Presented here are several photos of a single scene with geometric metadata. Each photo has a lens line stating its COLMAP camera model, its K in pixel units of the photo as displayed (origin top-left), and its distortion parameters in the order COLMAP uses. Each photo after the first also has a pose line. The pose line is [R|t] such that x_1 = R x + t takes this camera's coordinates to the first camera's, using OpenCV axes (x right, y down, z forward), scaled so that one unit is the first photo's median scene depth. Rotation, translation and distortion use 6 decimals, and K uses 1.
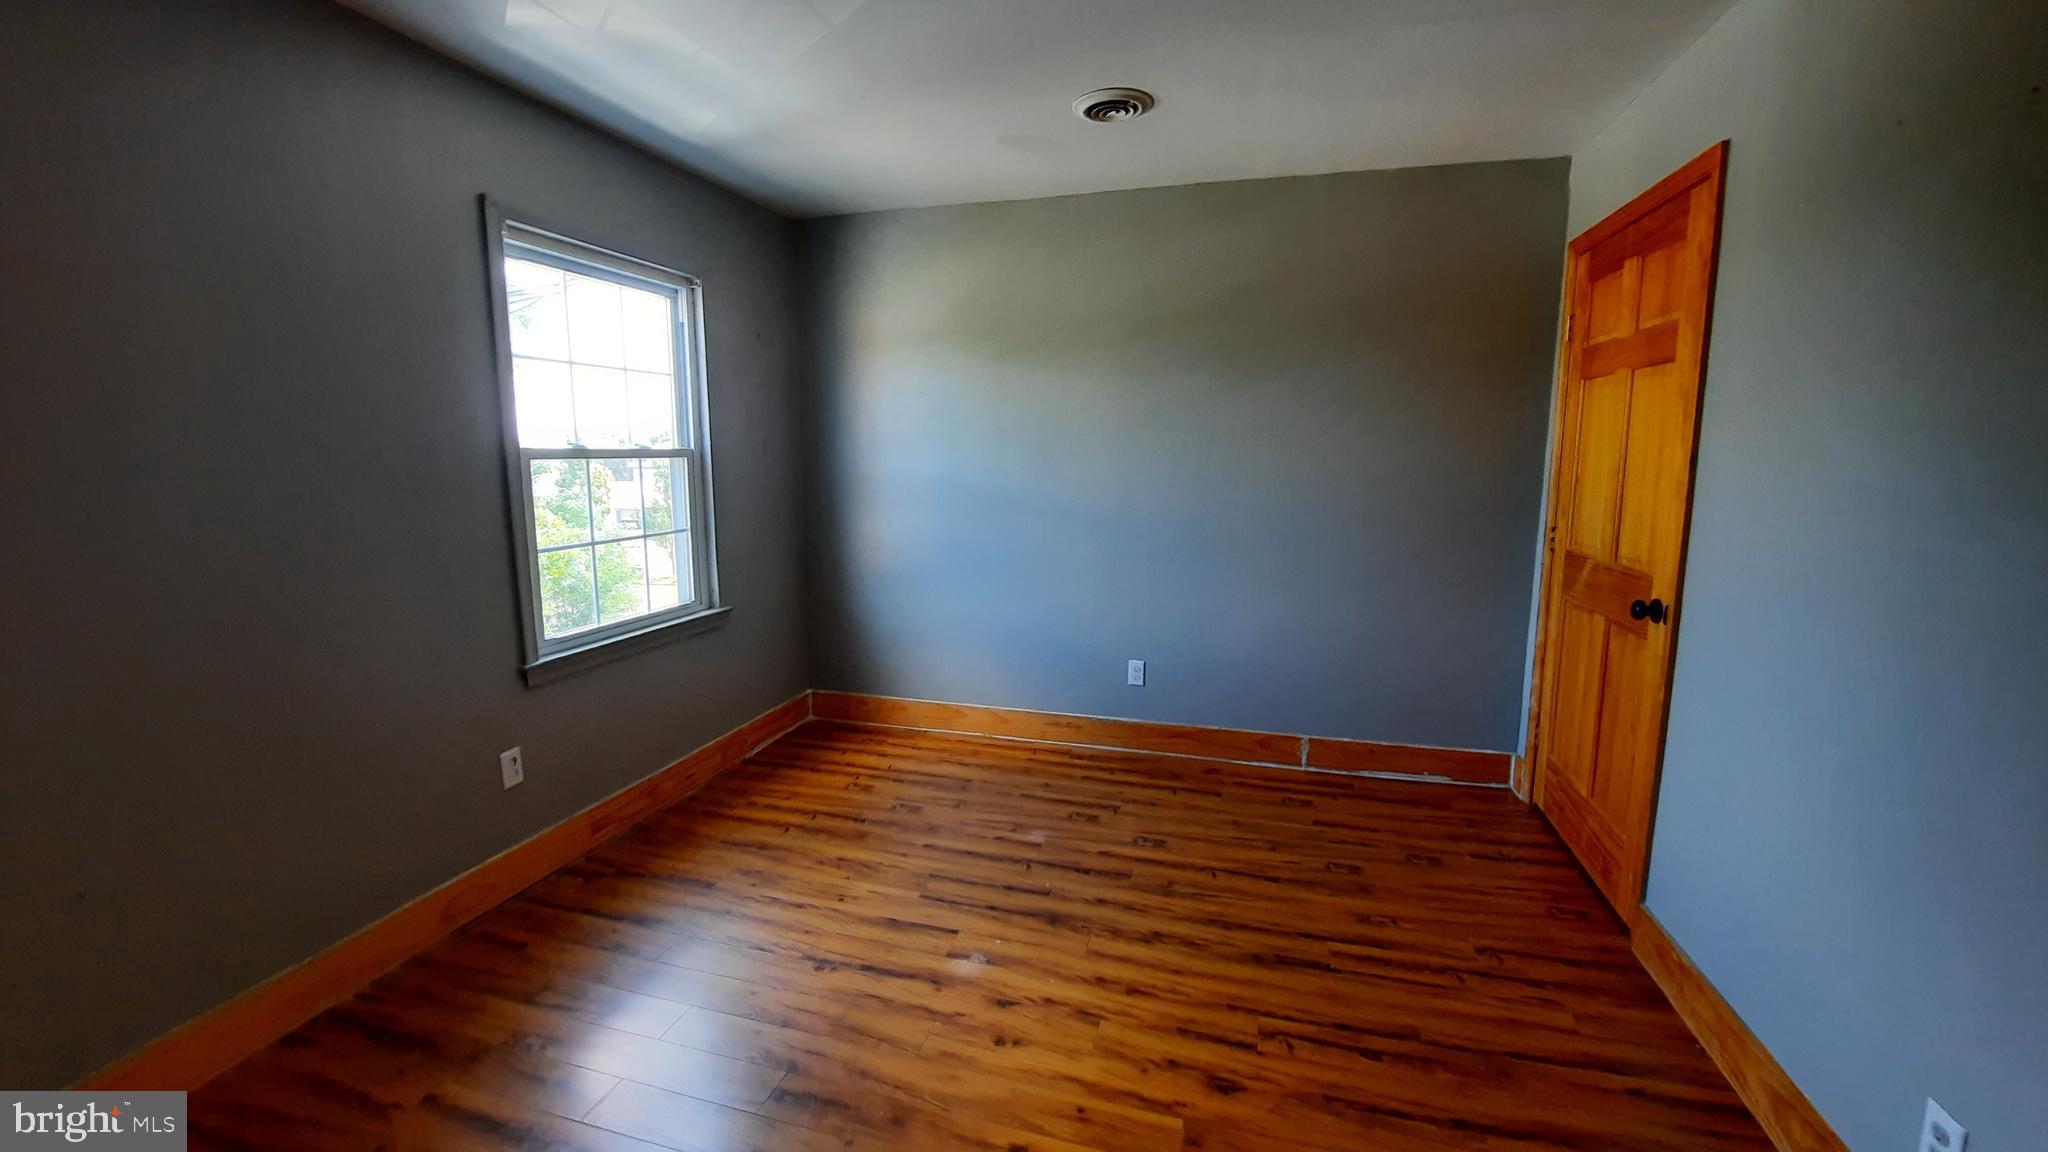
lens RADIAL K [[824.5, 0, 1022.0], [0, 824.5, 575.2], [0, 0, 1]] dist [-0.000105, 0.000078]
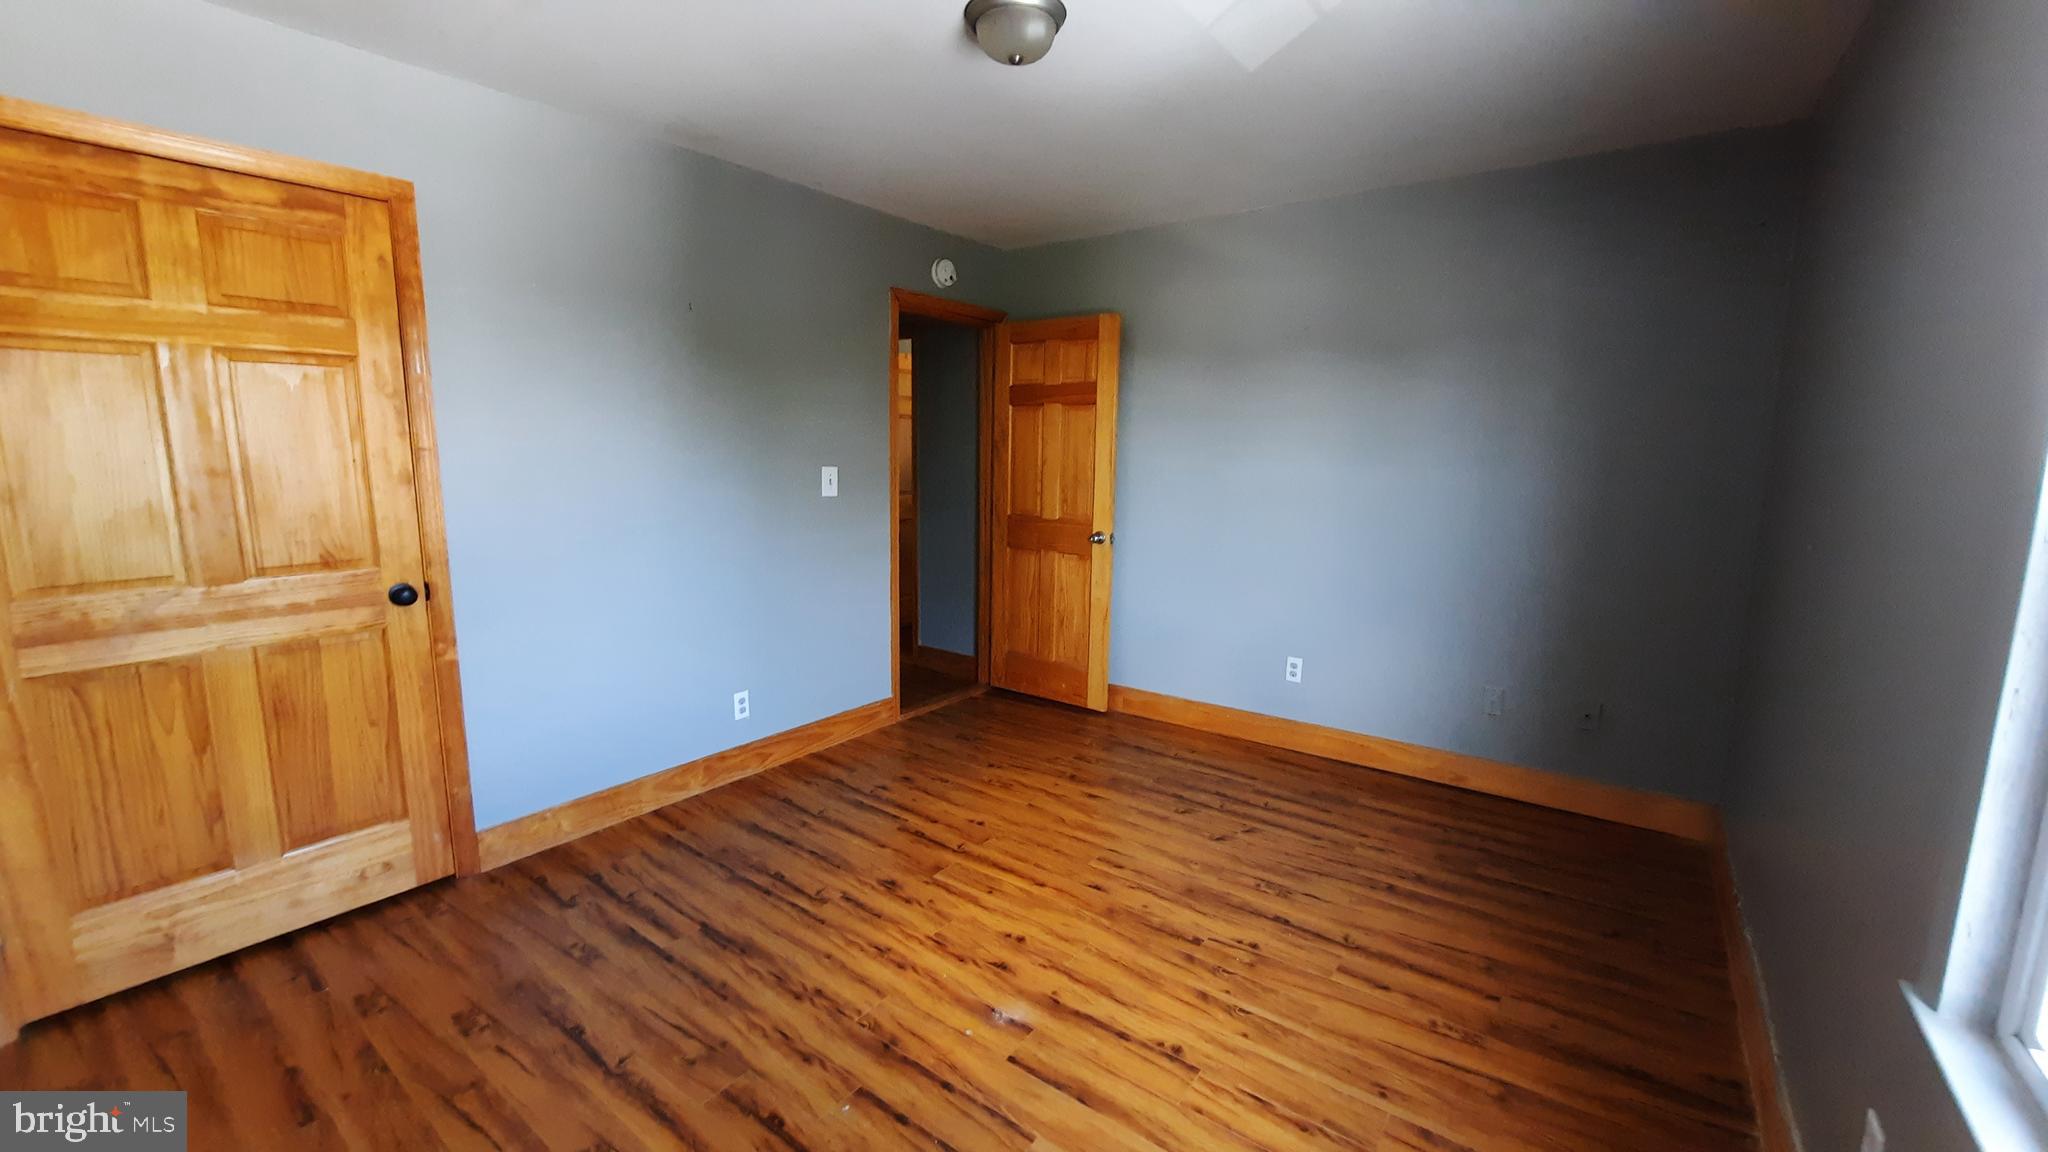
lens RADIAL K [[824.5, 0, 1022.8], [0, 824.5, 569.3], [0, 0, 1]] dist [-0.000105, 0.000078]
pose [[-0.938265, -0.058409, 0.340950, -0.358170], [0.047105, 0.954887, 0.293211, -0.267520], [-0.342695, 0.291170, -0.893185, 1.674729]]
